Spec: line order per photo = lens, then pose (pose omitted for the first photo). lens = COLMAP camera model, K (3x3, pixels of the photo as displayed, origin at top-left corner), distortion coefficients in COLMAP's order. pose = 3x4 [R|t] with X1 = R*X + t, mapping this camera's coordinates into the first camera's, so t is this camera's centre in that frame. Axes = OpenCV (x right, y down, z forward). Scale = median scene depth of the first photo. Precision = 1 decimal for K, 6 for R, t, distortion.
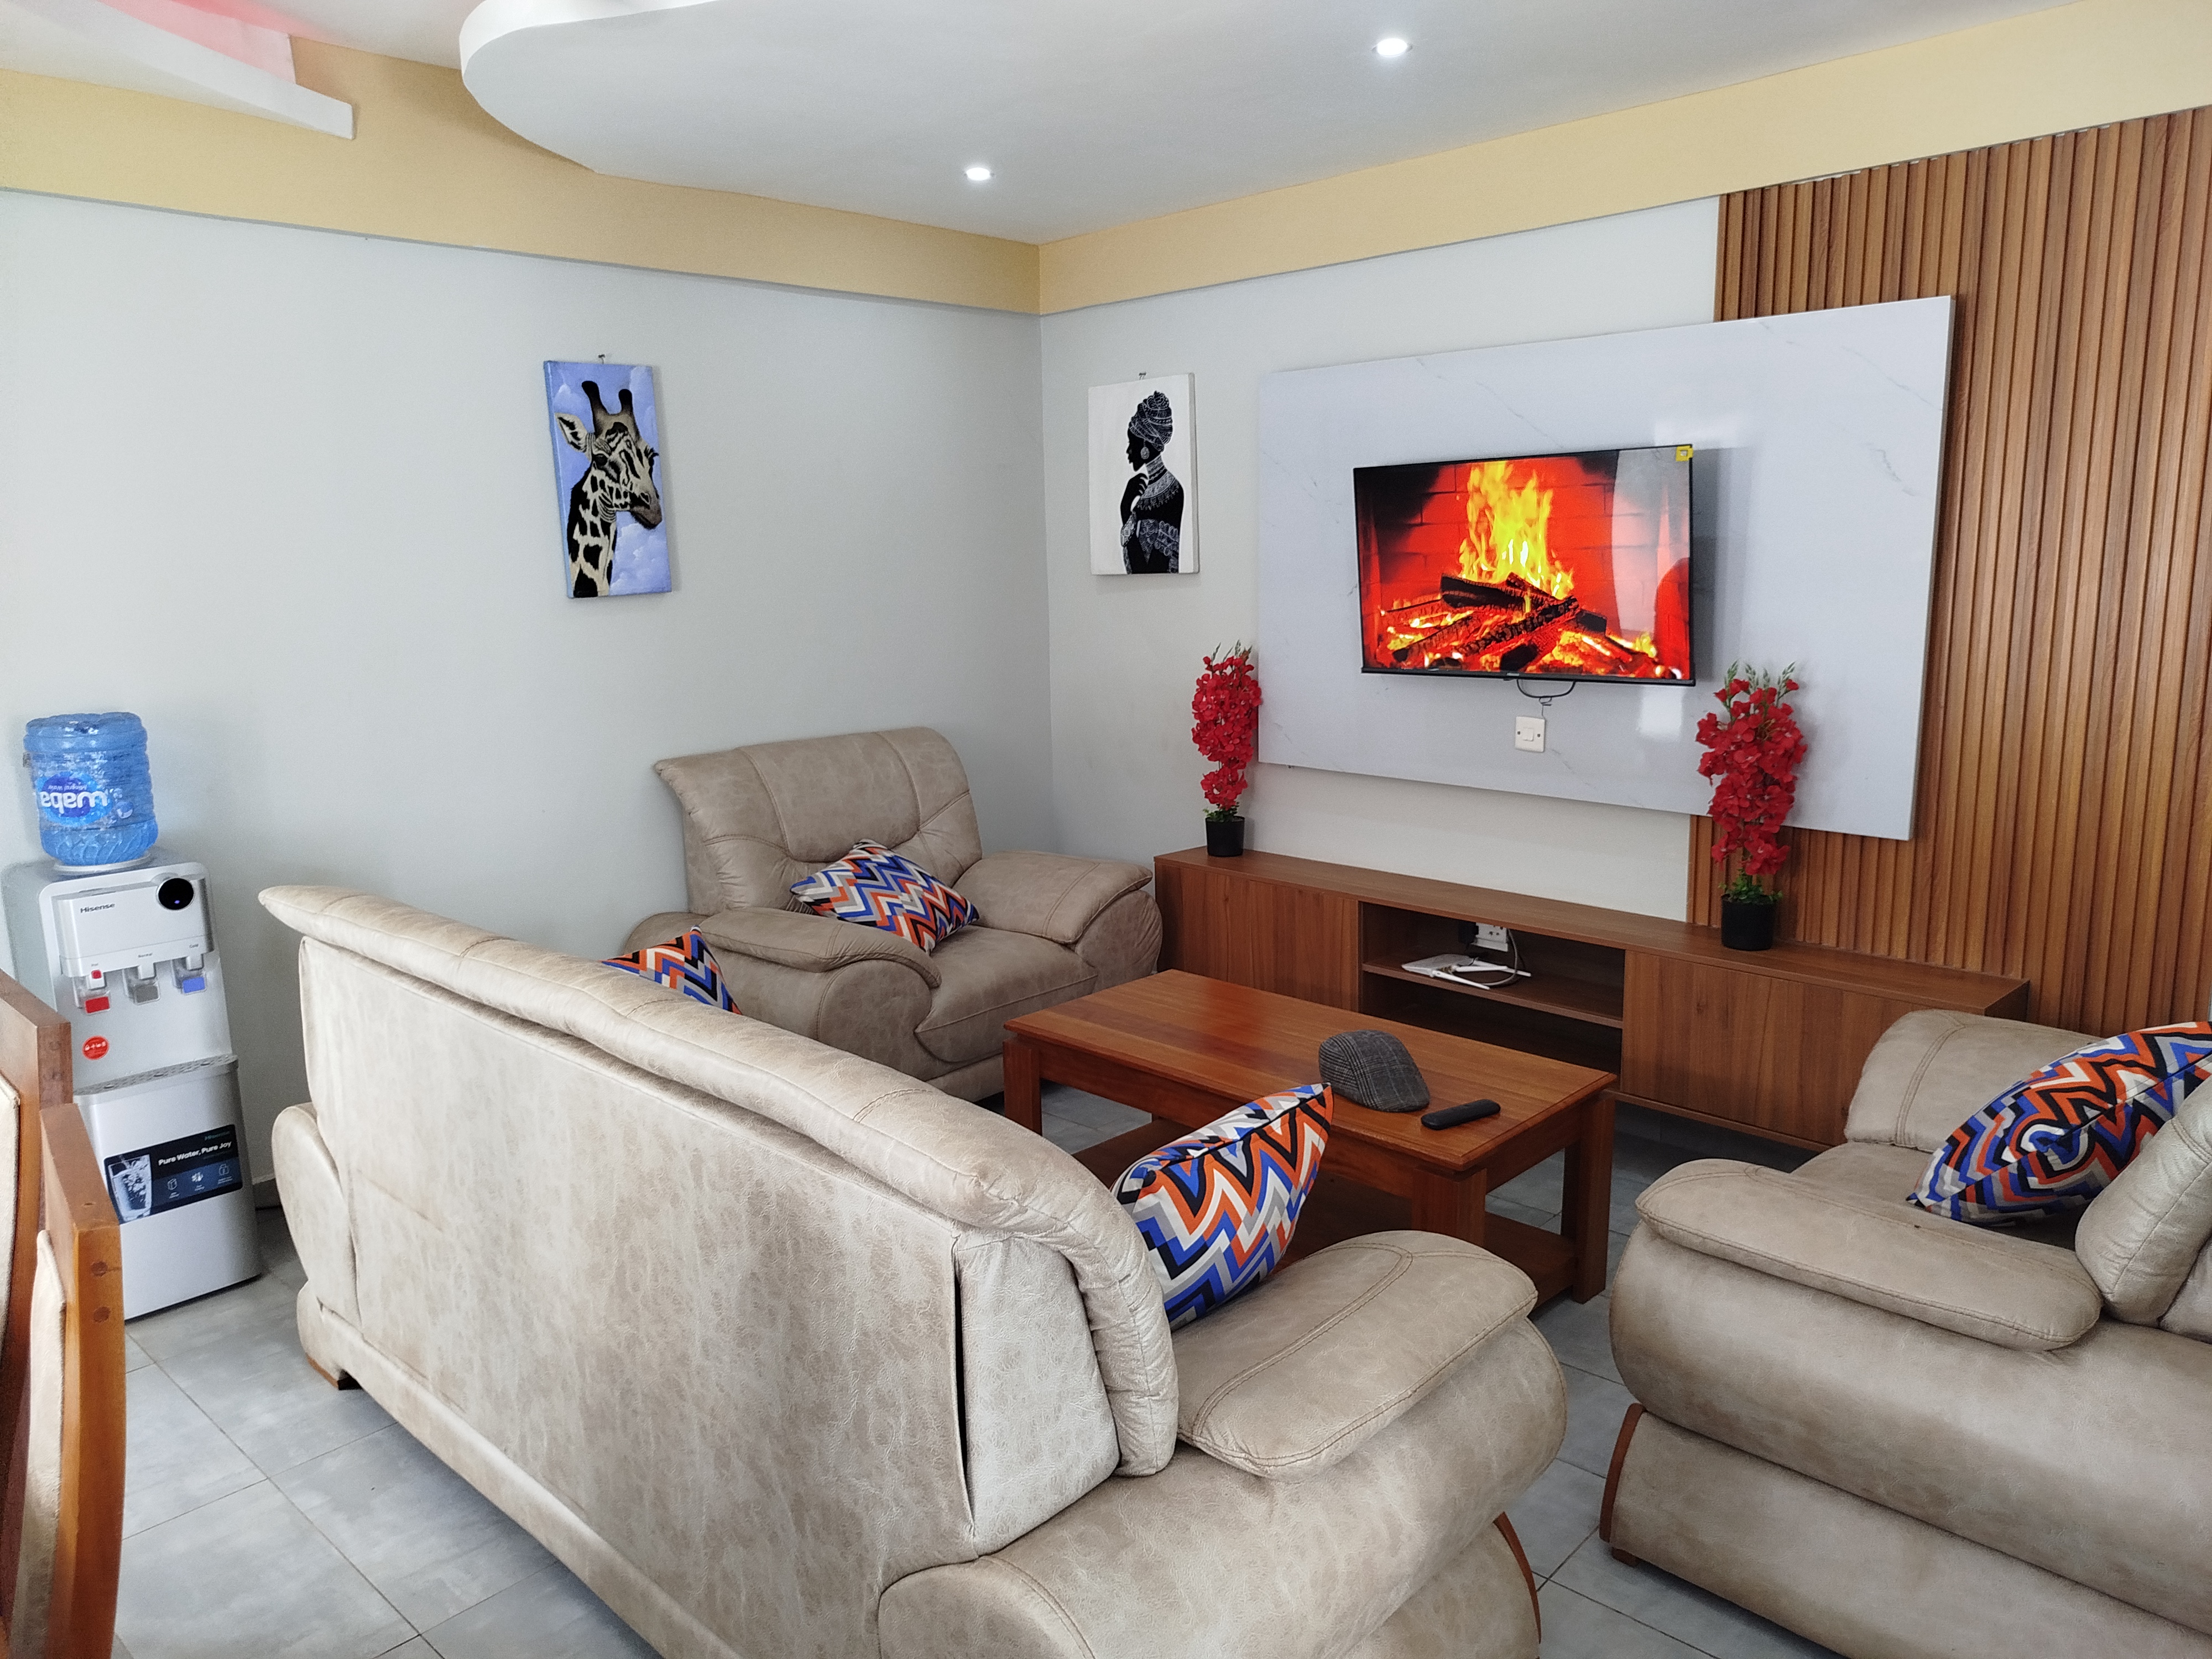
lens RADIAL K [[1562.3, 0, 1112.9], [0, 1562.3, 840.0], [0, 0, 1]] dist [-0.000756, -0.000054]
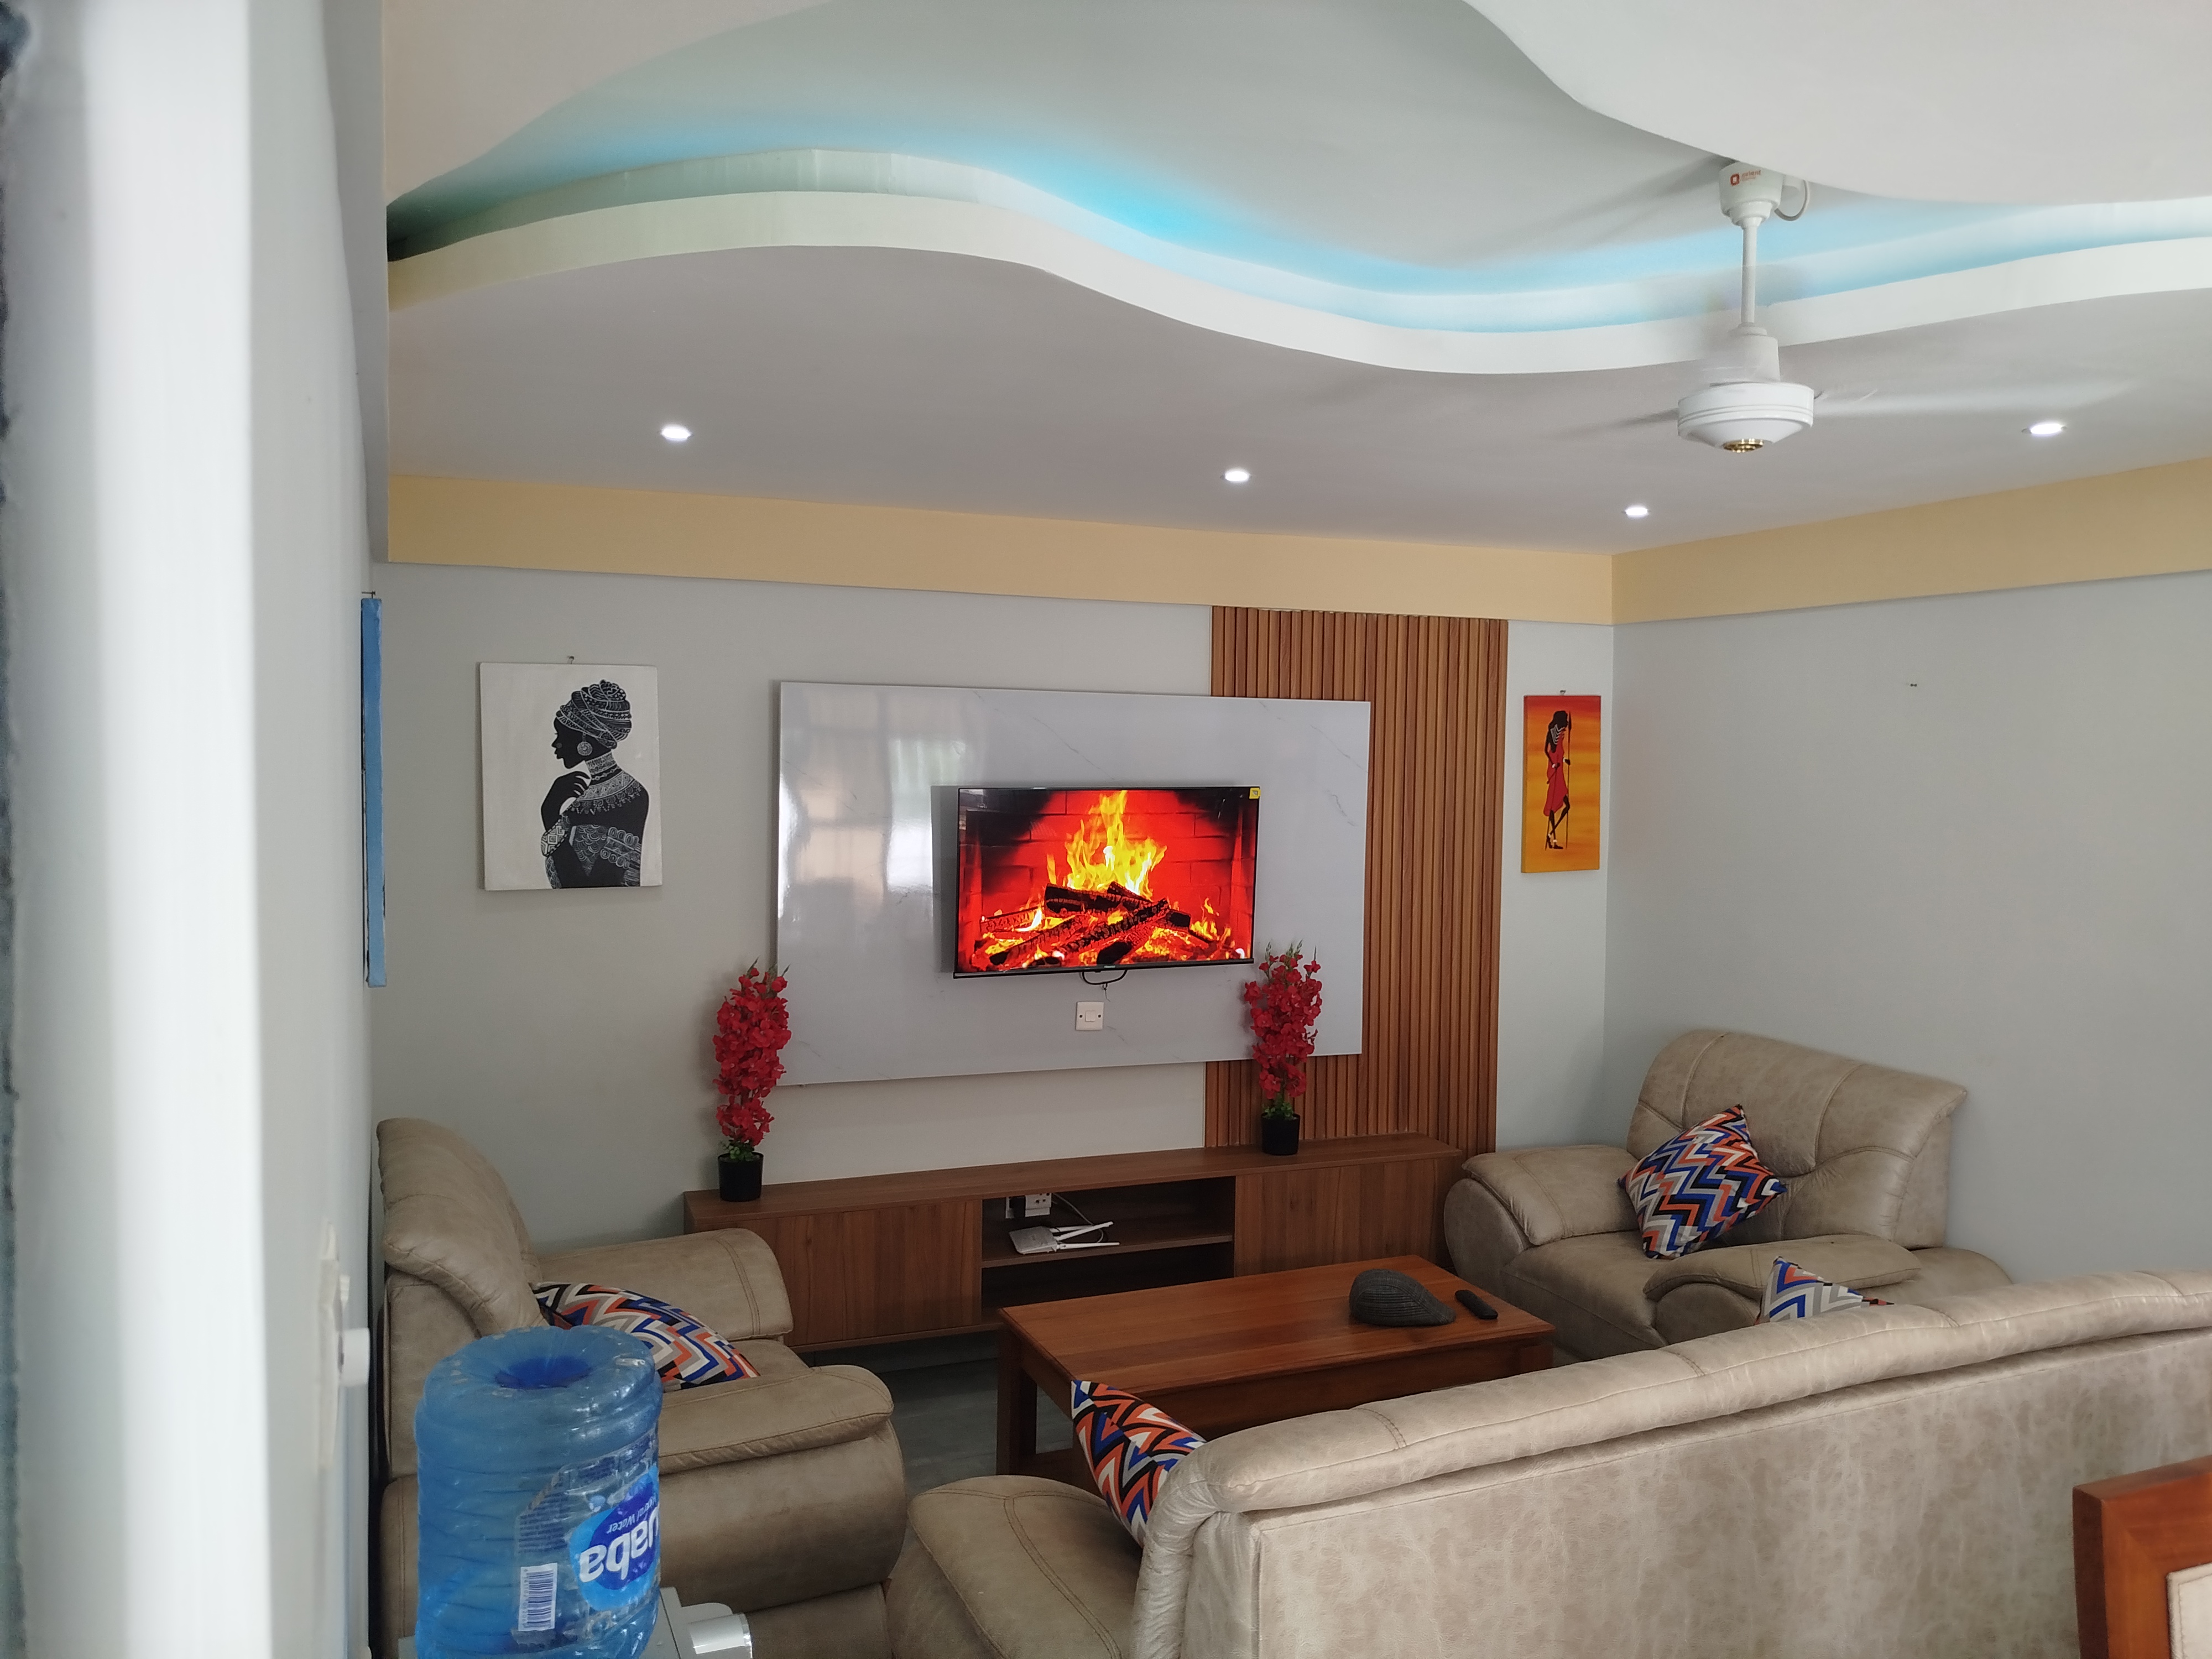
lens RADIAL K [[1572.8, 0, 1092.3], [0, 1572.8, 816.6], [0, 0, 1]] dist [-0.007708, 0.019954]
pose [[0.391420, -0.004319, 0.920202, -0.791328], [0.154451, 0.986111, -0.061069, -0.139706], [-0.907158, 0.166030, 0.386651, 0.510411]]
